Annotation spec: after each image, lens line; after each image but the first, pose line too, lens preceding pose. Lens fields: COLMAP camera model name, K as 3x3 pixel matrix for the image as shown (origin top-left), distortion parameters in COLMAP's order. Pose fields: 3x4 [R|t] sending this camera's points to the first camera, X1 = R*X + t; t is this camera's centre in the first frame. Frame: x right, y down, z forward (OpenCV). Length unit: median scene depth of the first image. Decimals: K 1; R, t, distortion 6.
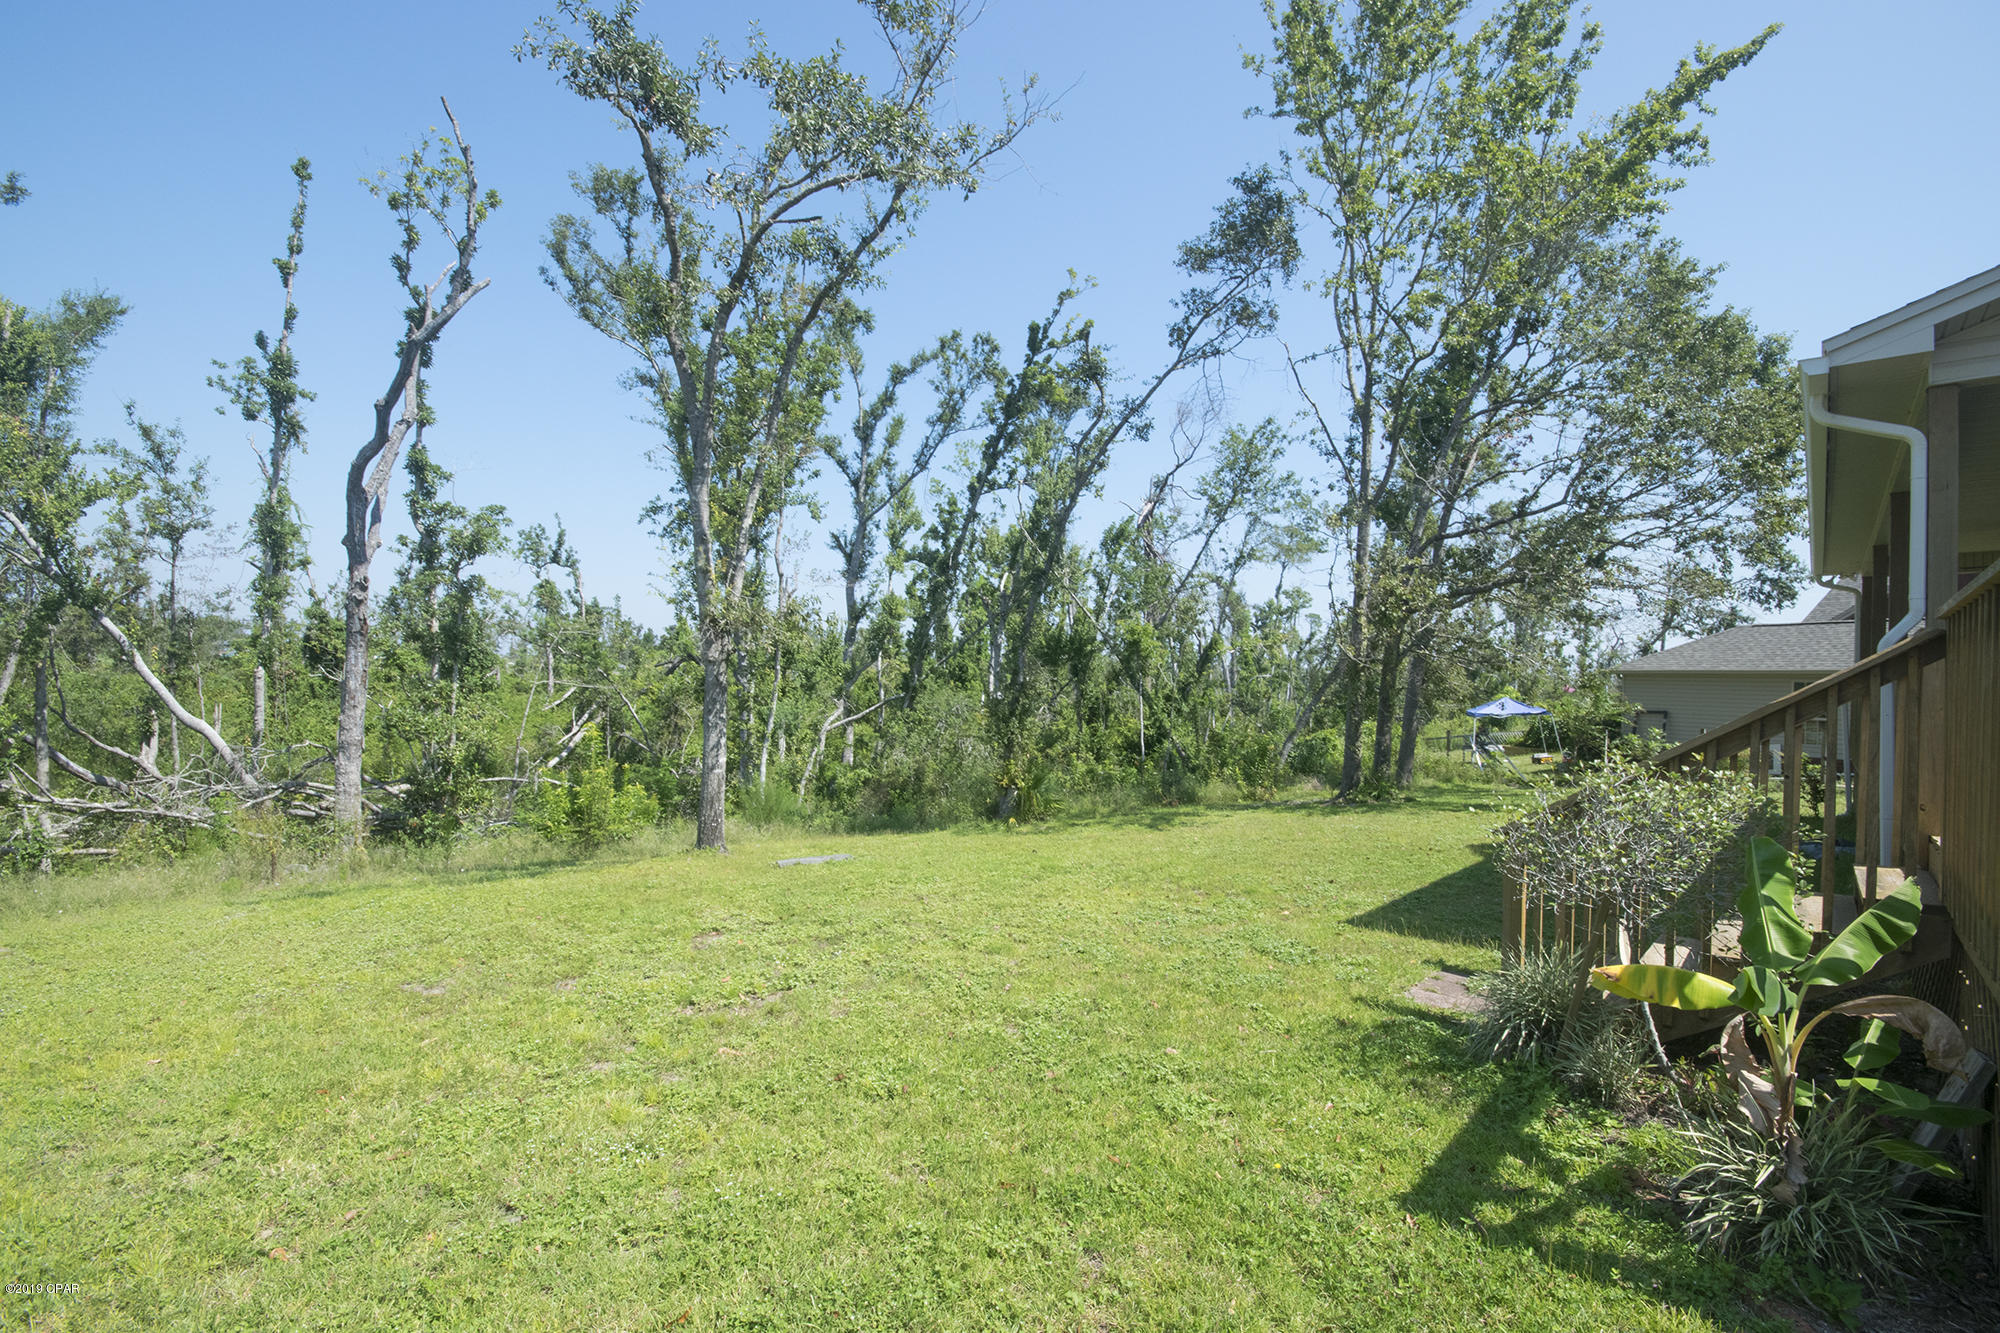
lens RADIAL K [[878.8, 0, 995.5], [0, 878.8, 675.2], [0, 0, 1]] dist [0.006182, -0.009340]
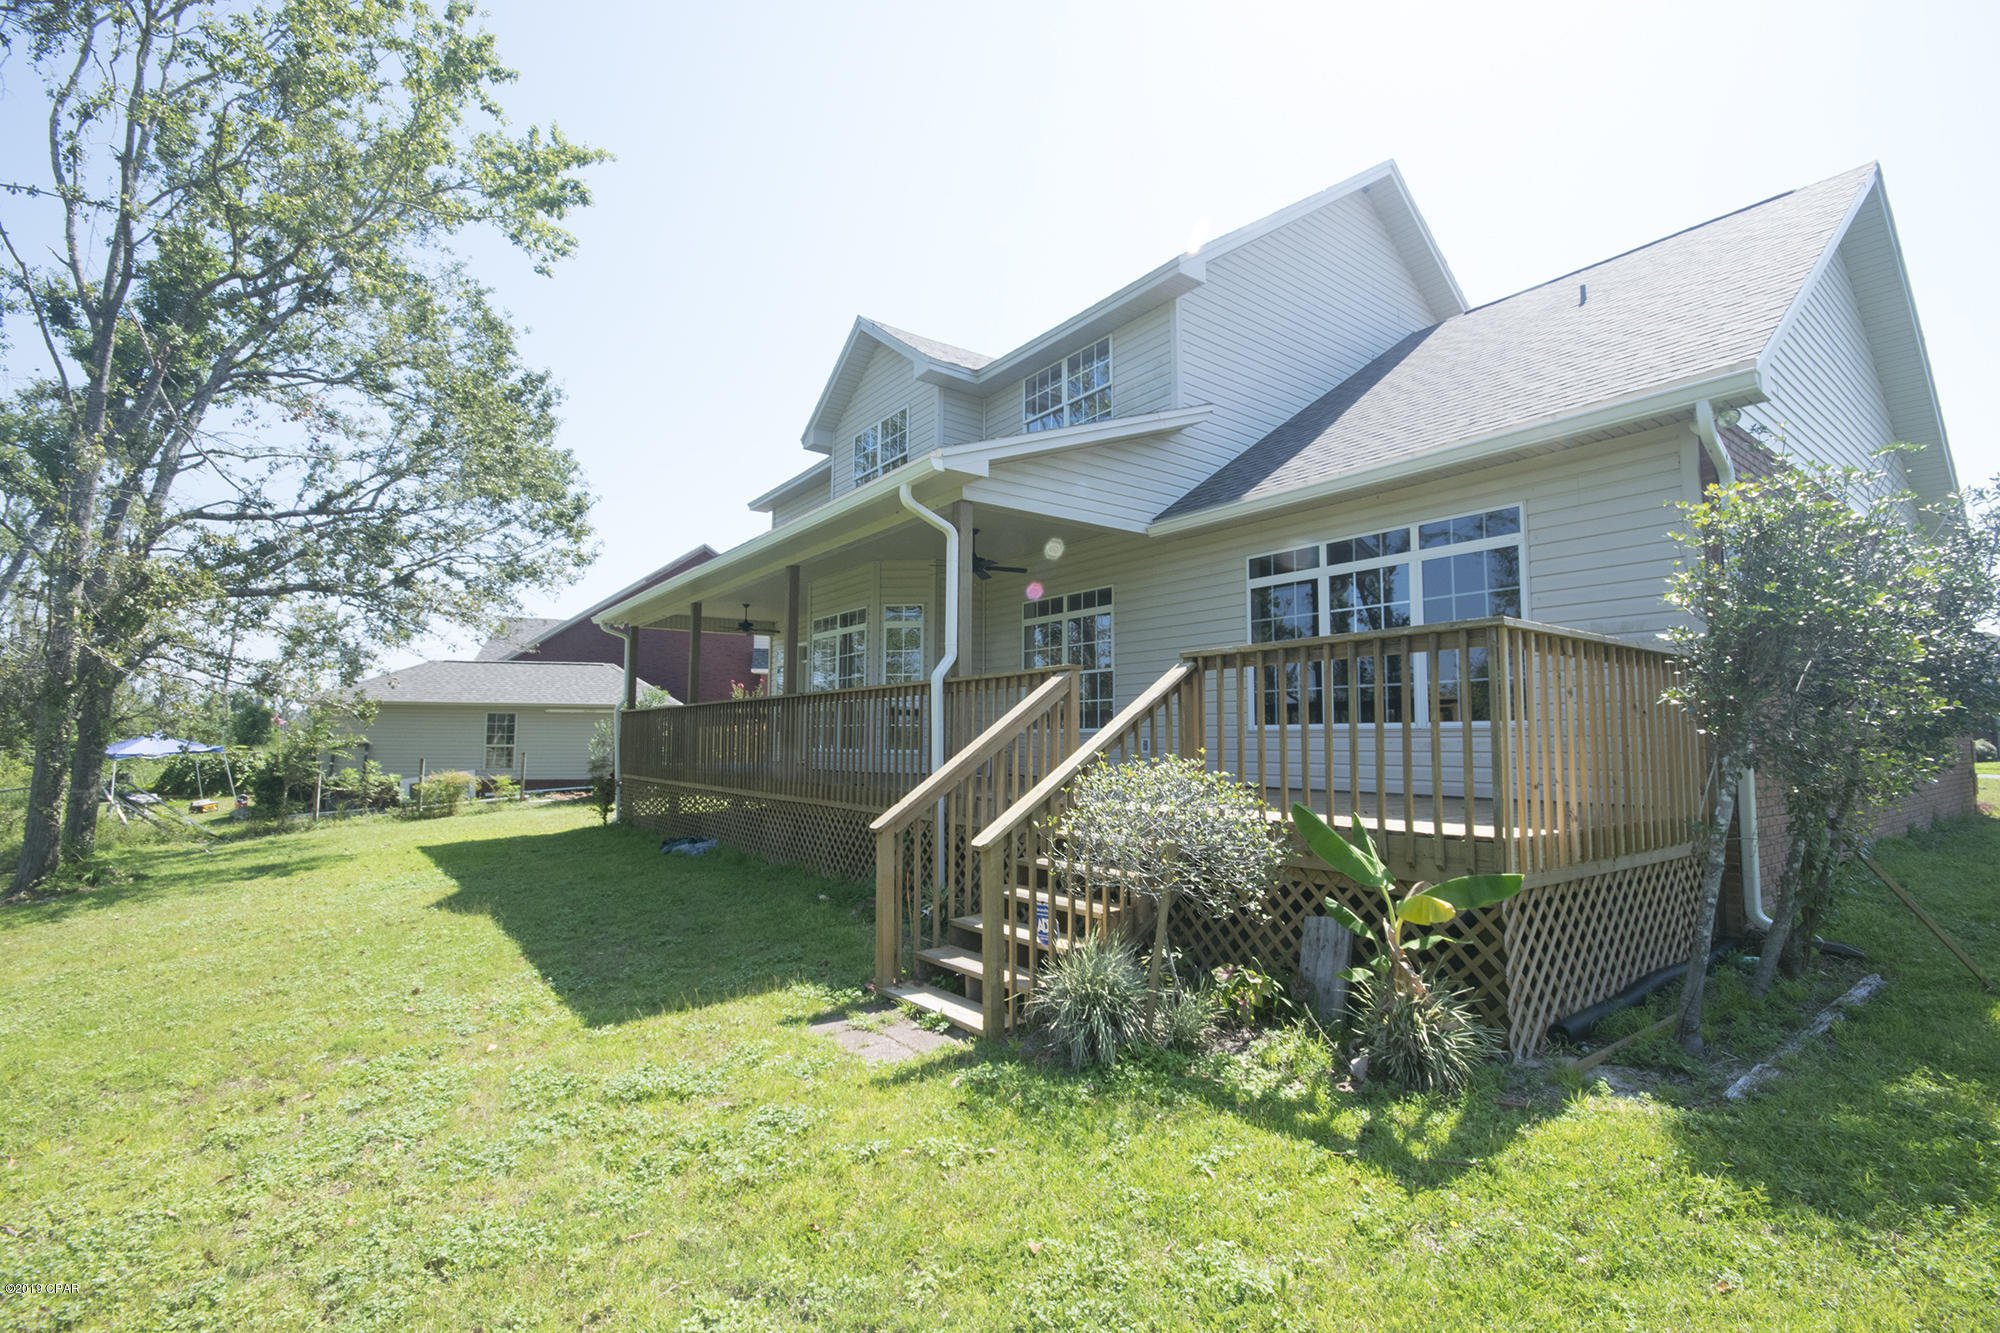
lens RADIAL K [[878.8, 0, 995.5], [0, 878.8, 675.2], [0, 0, 1]] dist [0.006182, -0.009340]
pose [[0.180968, 0.045228, 0.982449, -0.267784], [-0.005952, 0.998974, -0.044892, 0.021594], [-0.983471, 0.002276, 0.181051, 0.533204]]
